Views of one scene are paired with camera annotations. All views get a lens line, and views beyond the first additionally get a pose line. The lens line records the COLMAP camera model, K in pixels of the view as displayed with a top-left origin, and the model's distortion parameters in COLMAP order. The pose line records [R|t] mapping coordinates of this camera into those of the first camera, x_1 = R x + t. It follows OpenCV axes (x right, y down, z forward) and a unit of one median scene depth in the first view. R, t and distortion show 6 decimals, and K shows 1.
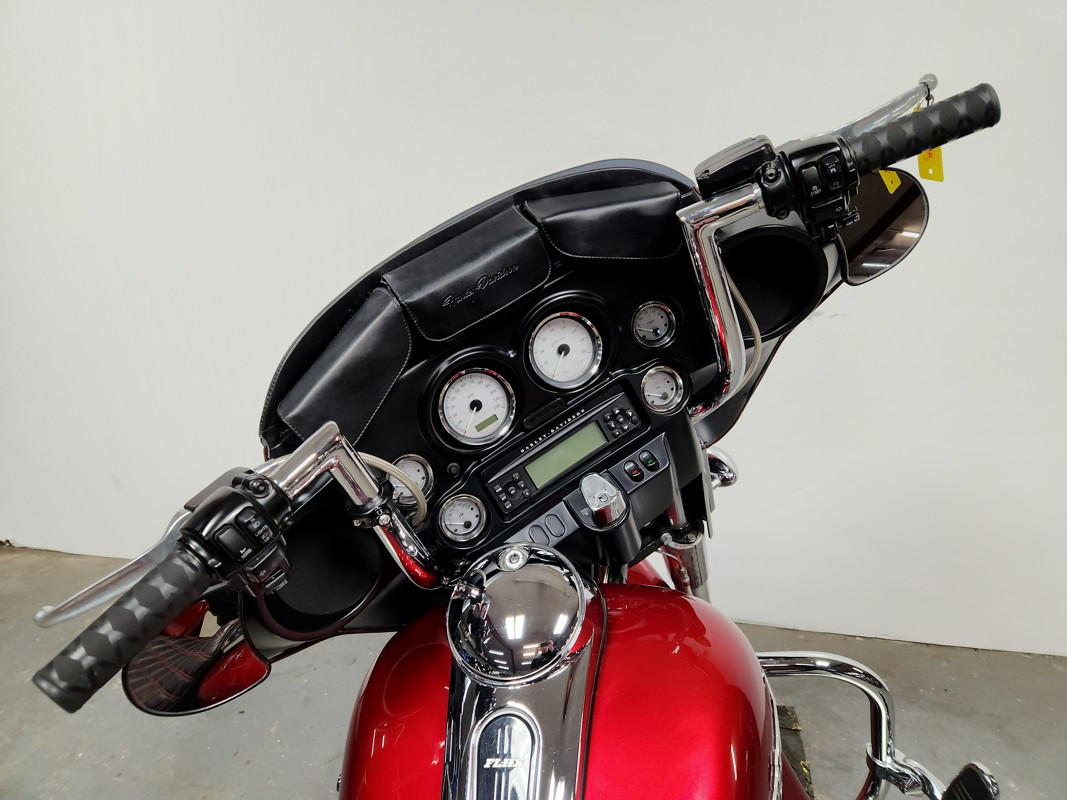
lens RADIAL K [[695.0, 0, 550.5], [0, 695.0, 377.7], [0, 0, 1]] dist [0.024578, -0.004472]
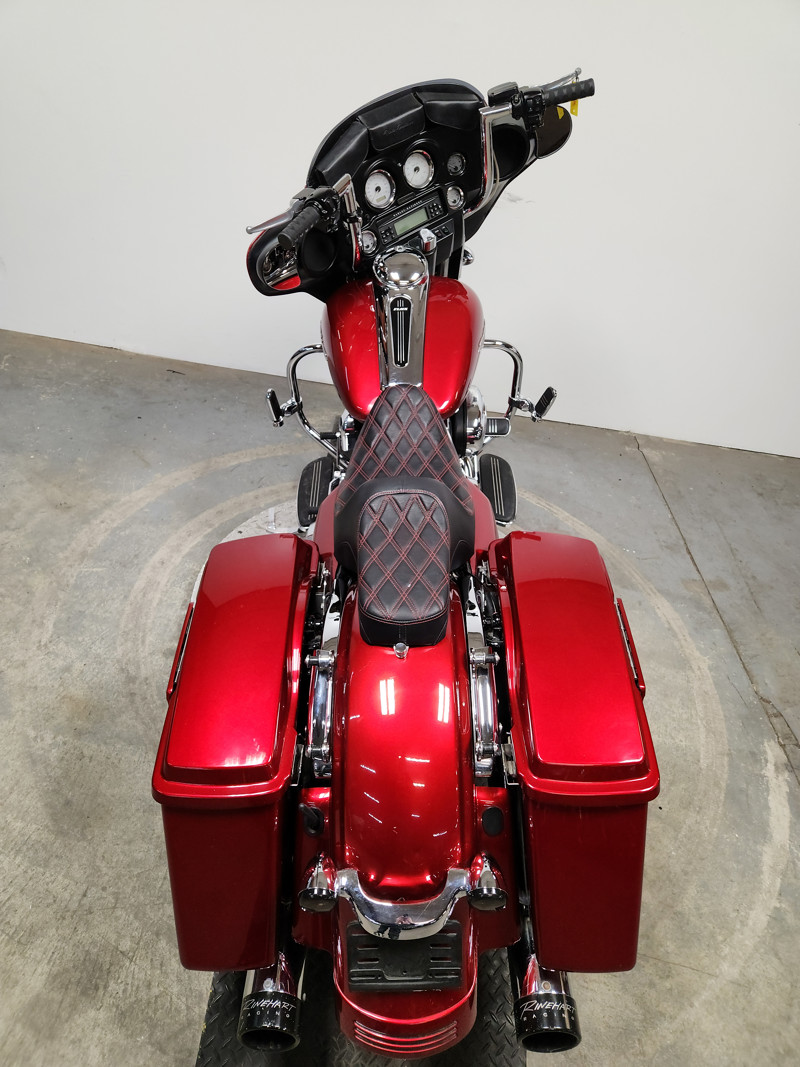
lens RADIAL K [[695.0, 0, 406.8], [0, 695.0, 527.0], [0, 0, 1]] dist [0.024578, -0.004472]
pose [[0.967218, 0.043623, 0.250172, -0.596309], [-0.116406, 0.951702, 0.284101, 0.475538], [-0.225696, -0.303909, 0.925581, -1.629147]]
